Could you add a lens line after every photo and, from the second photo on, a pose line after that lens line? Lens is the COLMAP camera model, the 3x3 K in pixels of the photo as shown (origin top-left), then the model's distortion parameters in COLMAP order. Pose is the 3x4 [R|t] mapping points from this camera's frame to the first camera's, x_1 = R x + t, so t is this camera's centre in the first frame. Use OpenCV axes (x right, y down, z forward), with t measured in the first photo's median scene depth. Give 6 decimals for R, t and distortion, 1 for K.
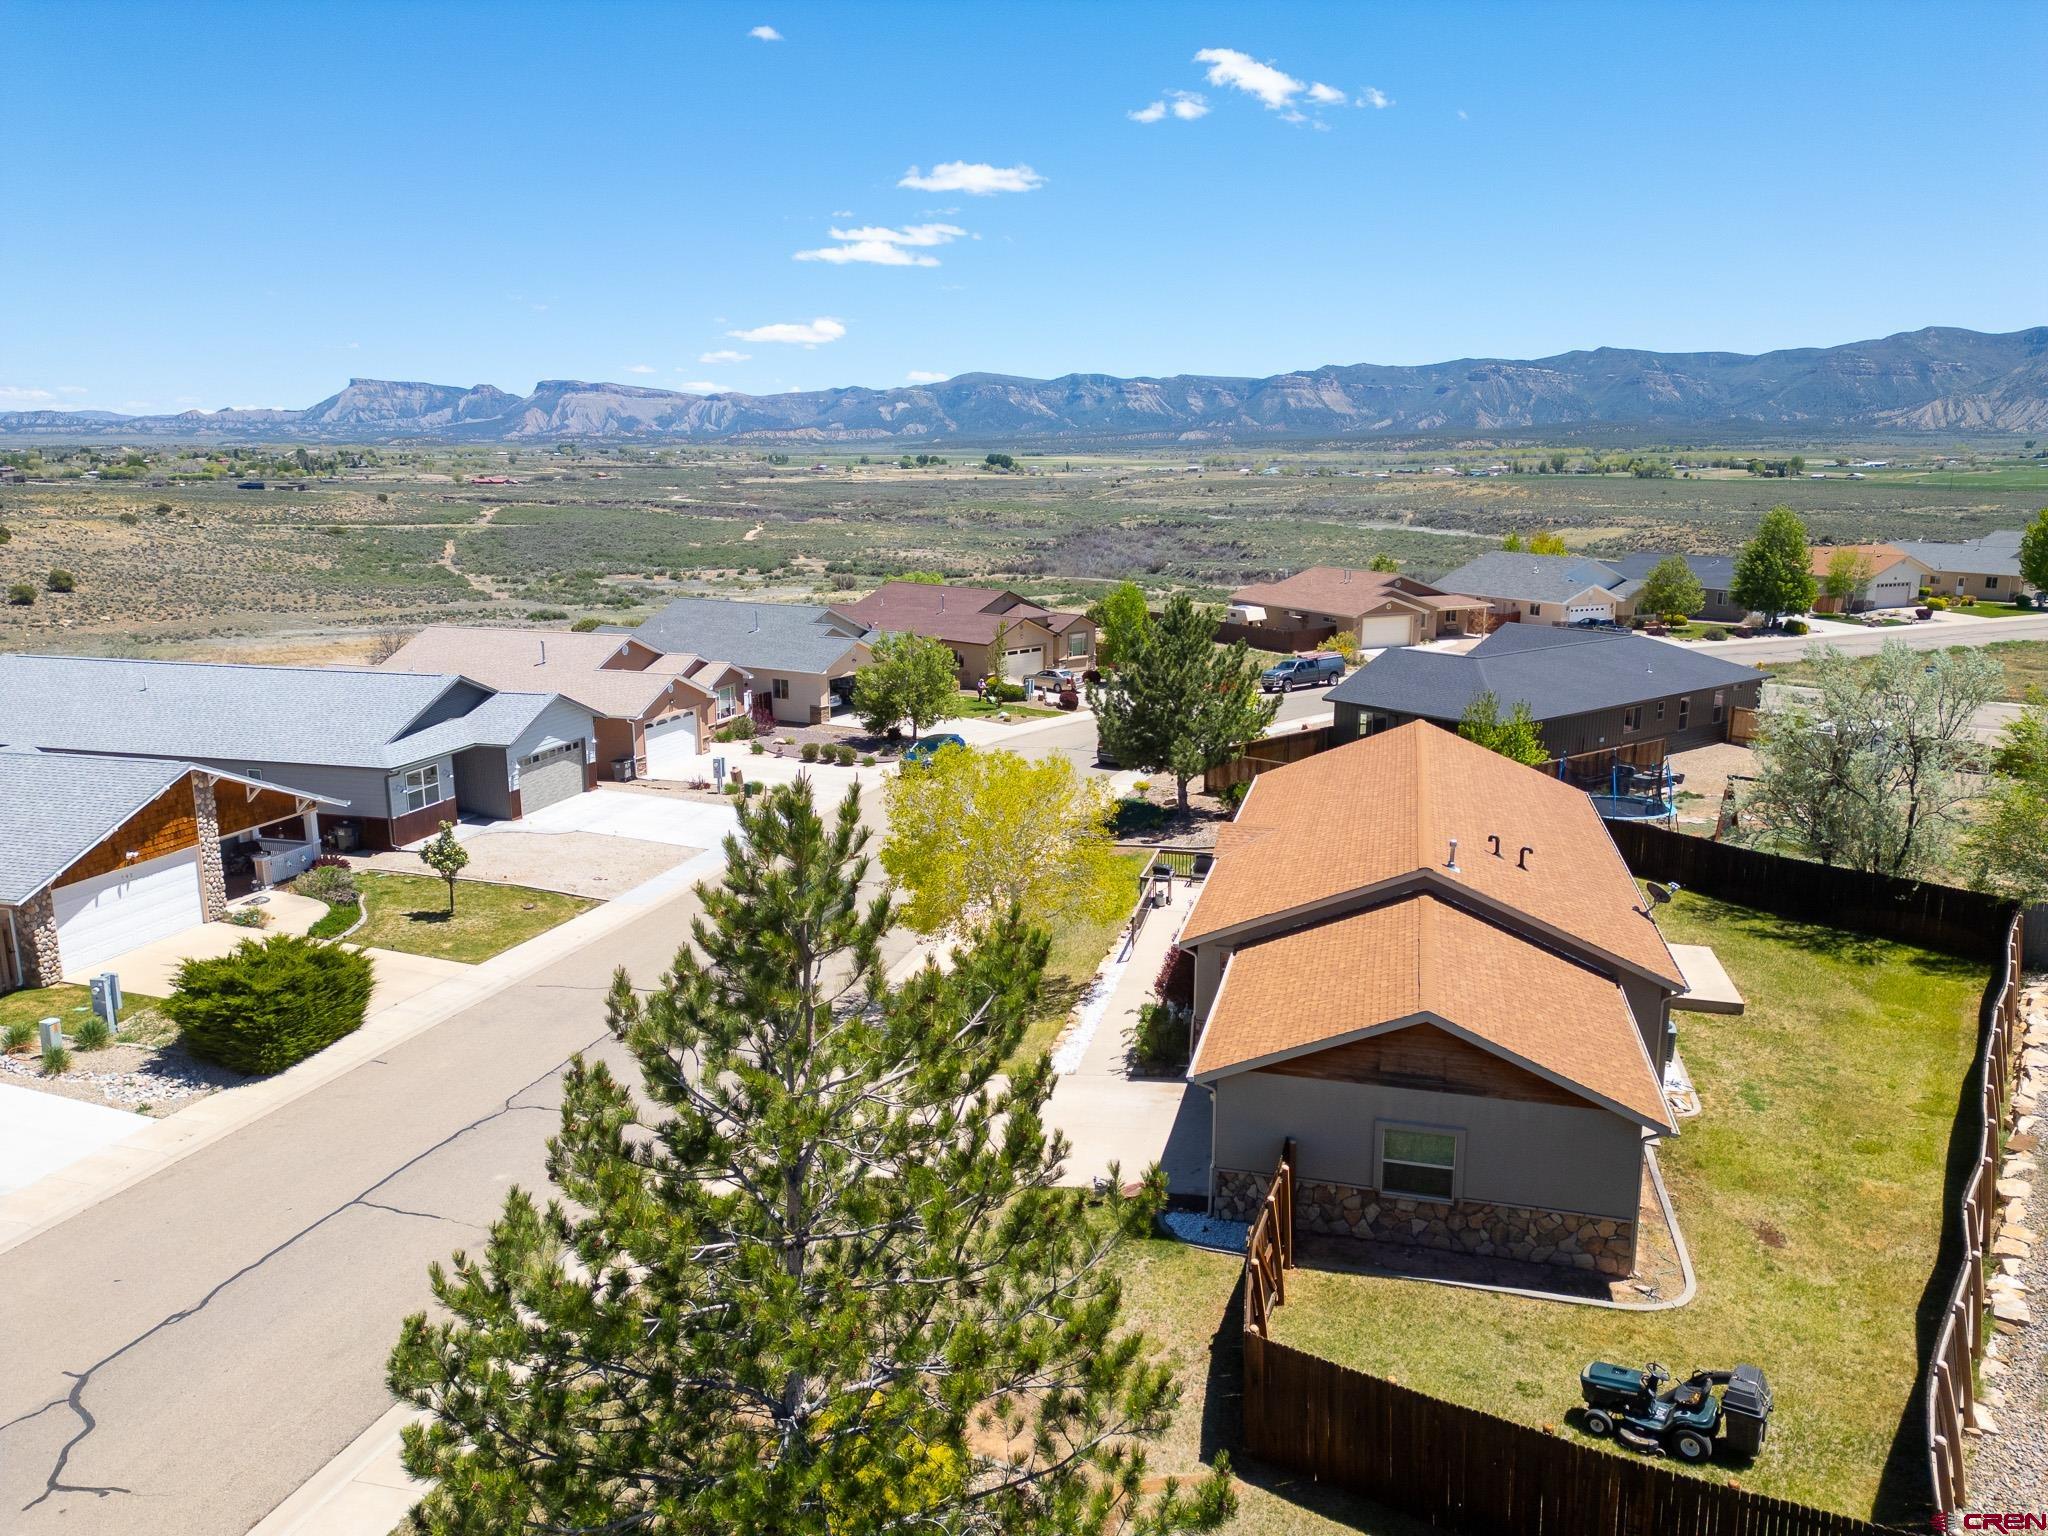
lens RADIAL K [[1413.7, 0, 1024.0], [0, 1413.7, 817.9], [0, 0, 1]] dist [0.076655, -0.066260]
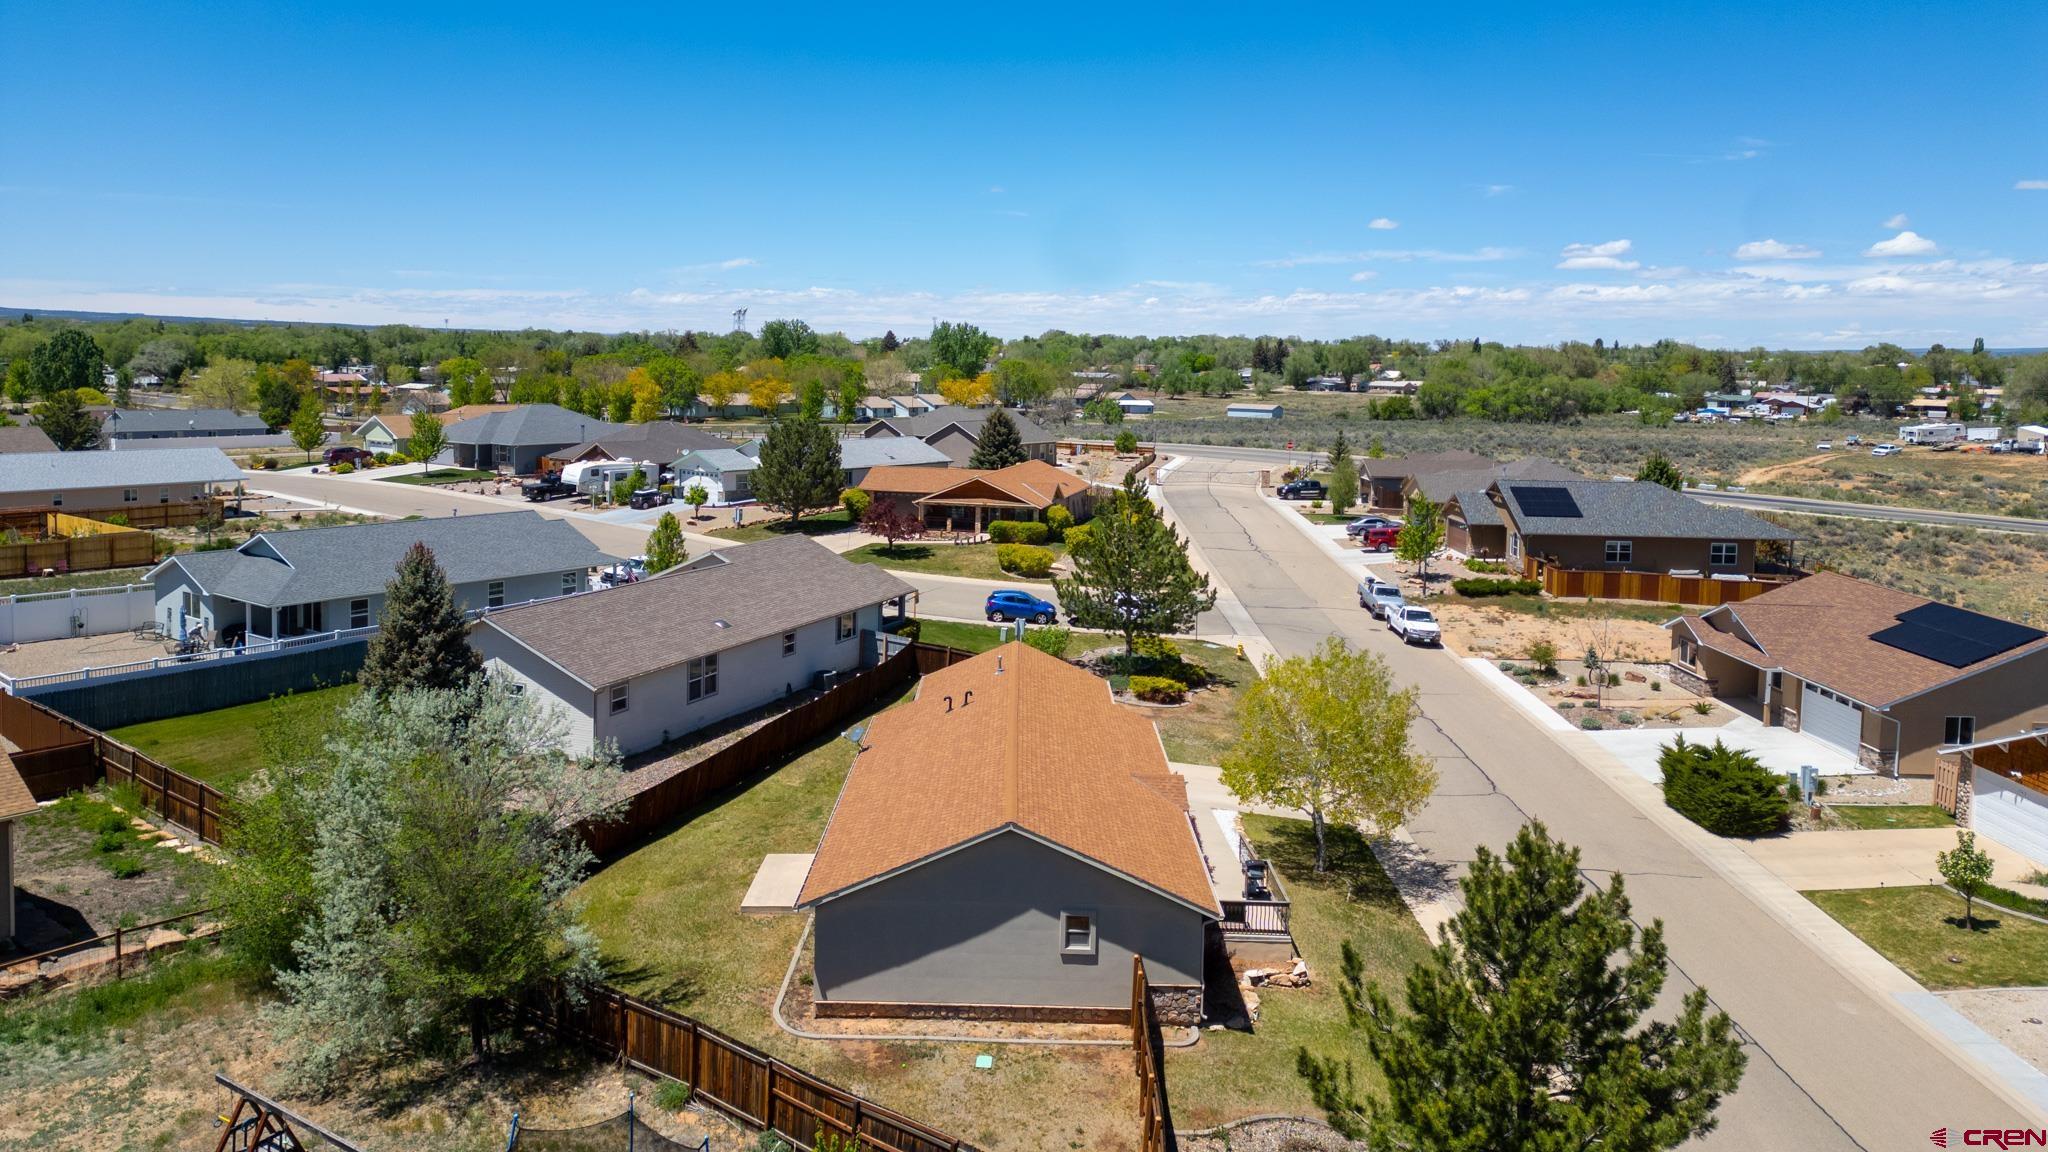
lens RADIAL K [[1432.6, 0, 1024.0], [0, 1432.6, 576.0], [0, 0, 1]] dist [0.087666, -0.074855]
pose [[-0.965326, 0.017287, -0.260475, 0.039432], [-0.085464, 0.921888, 0.377914, -0.039622], [0.246662, 0.387071, -0.888444, 0.136757]]
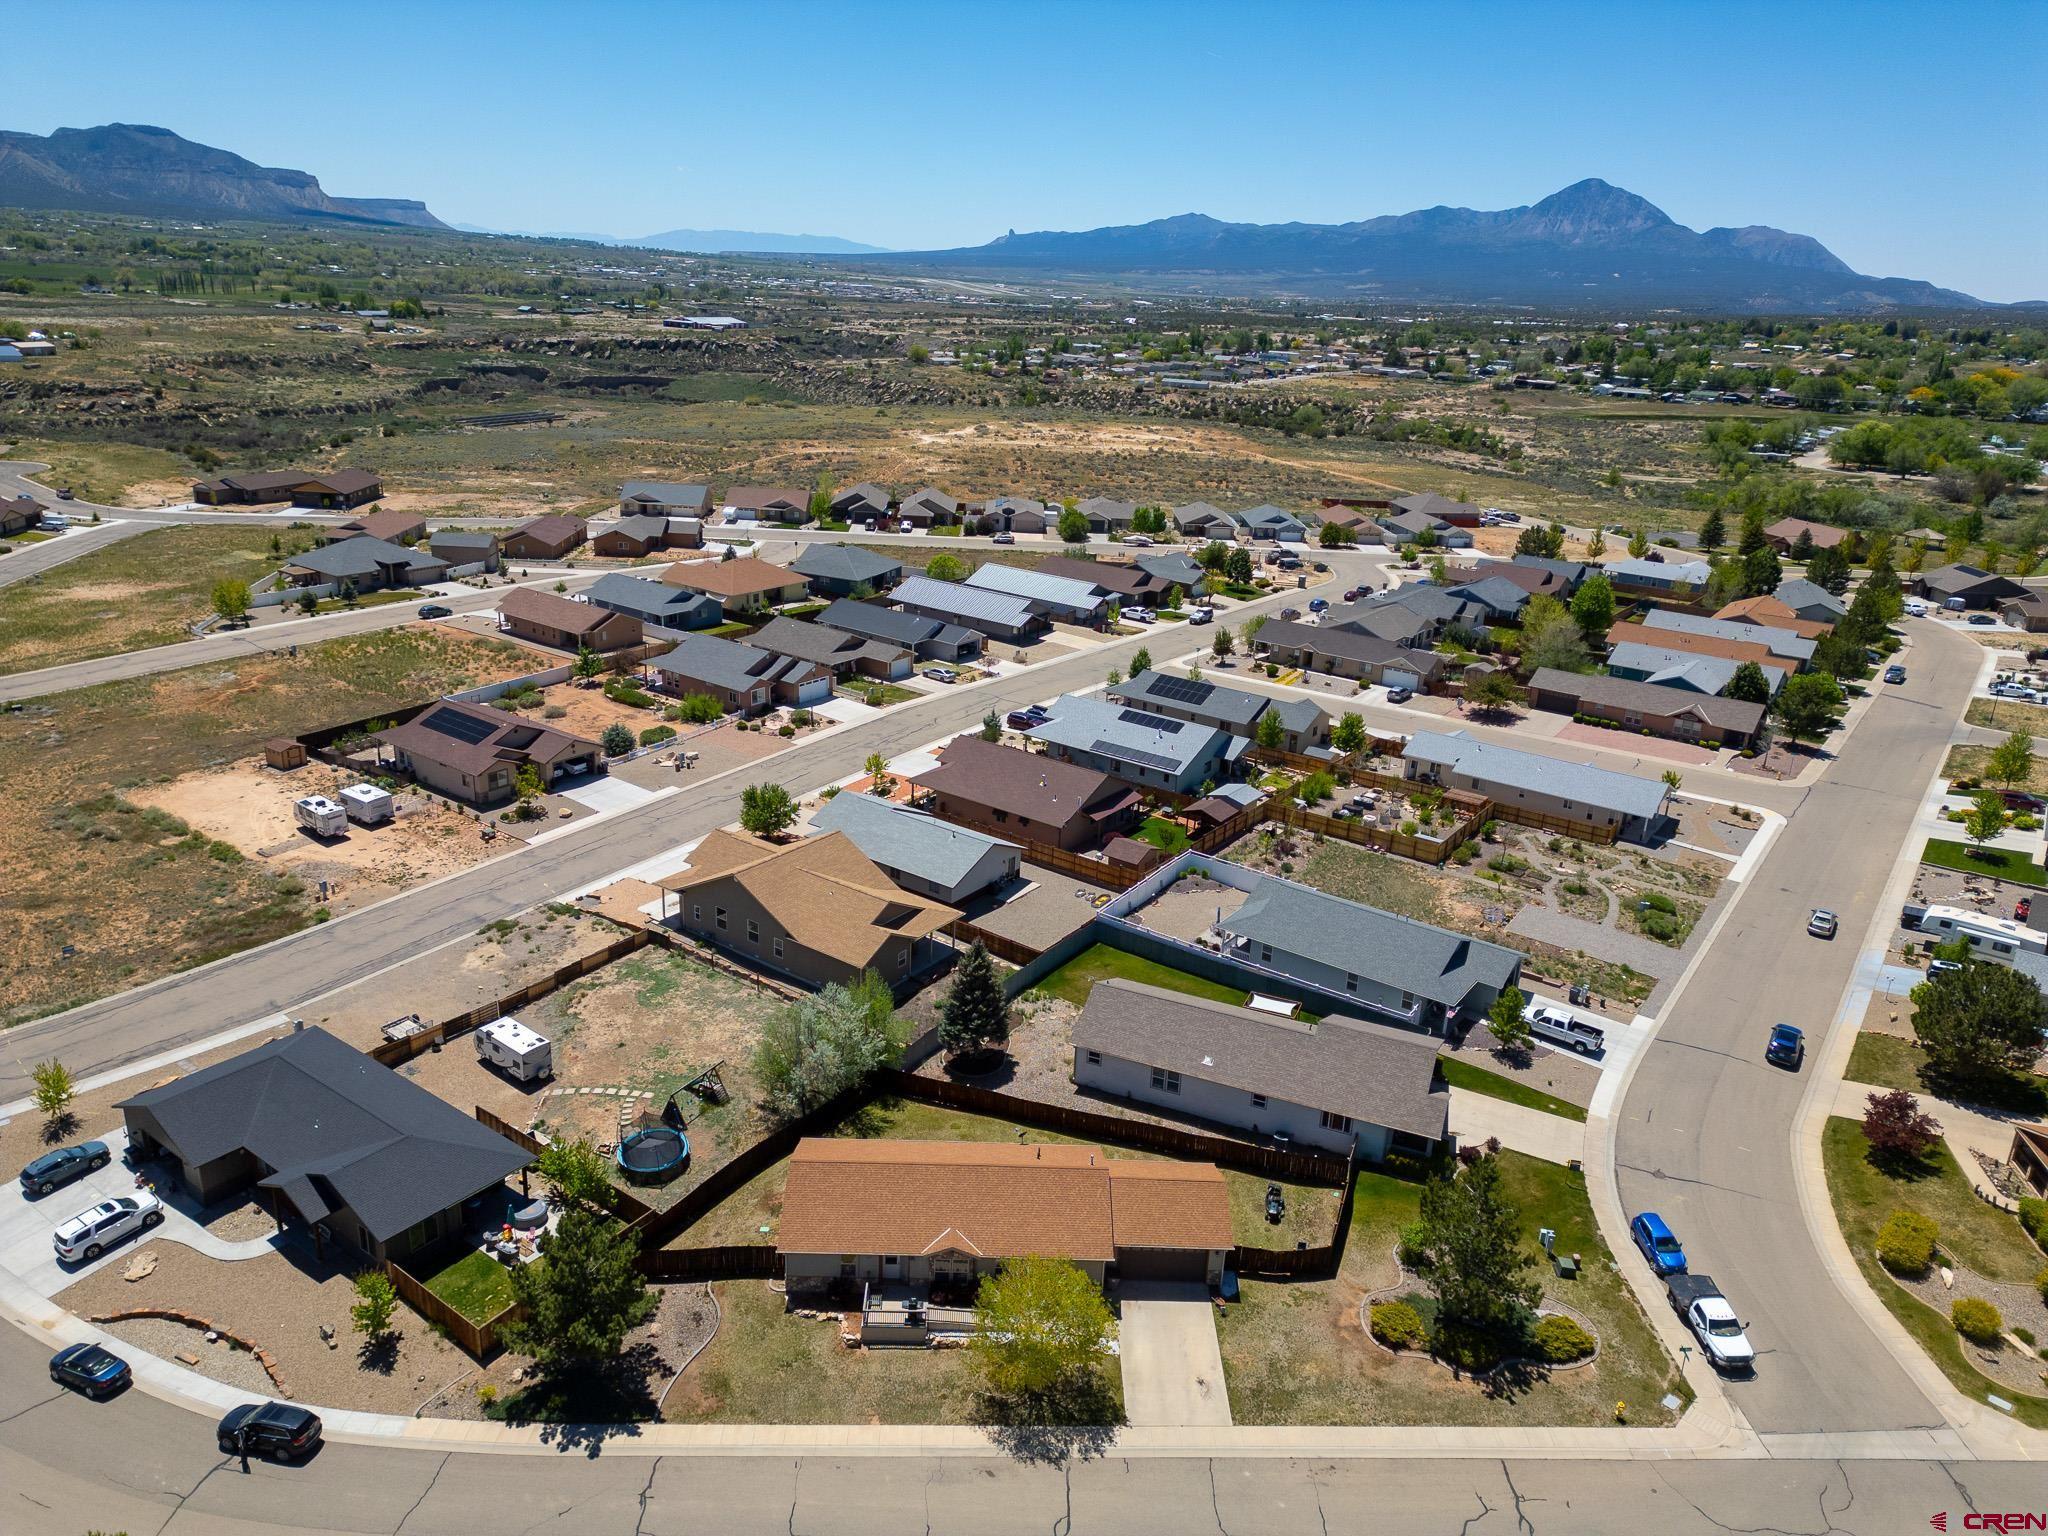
lens RADIAL K [[1421.9, 0, 1023.7], [0, 1421.9, 837.6], [0, 0, 1]] dist [0.094505, -0.073599]
pose [[-0.273288, -0.384501, 0.881744, -0.099862], [0.189121, 0.877271, 0.441167, -0.095200], [-0.943158, 0.287322, -0.167031, 0.077294]]
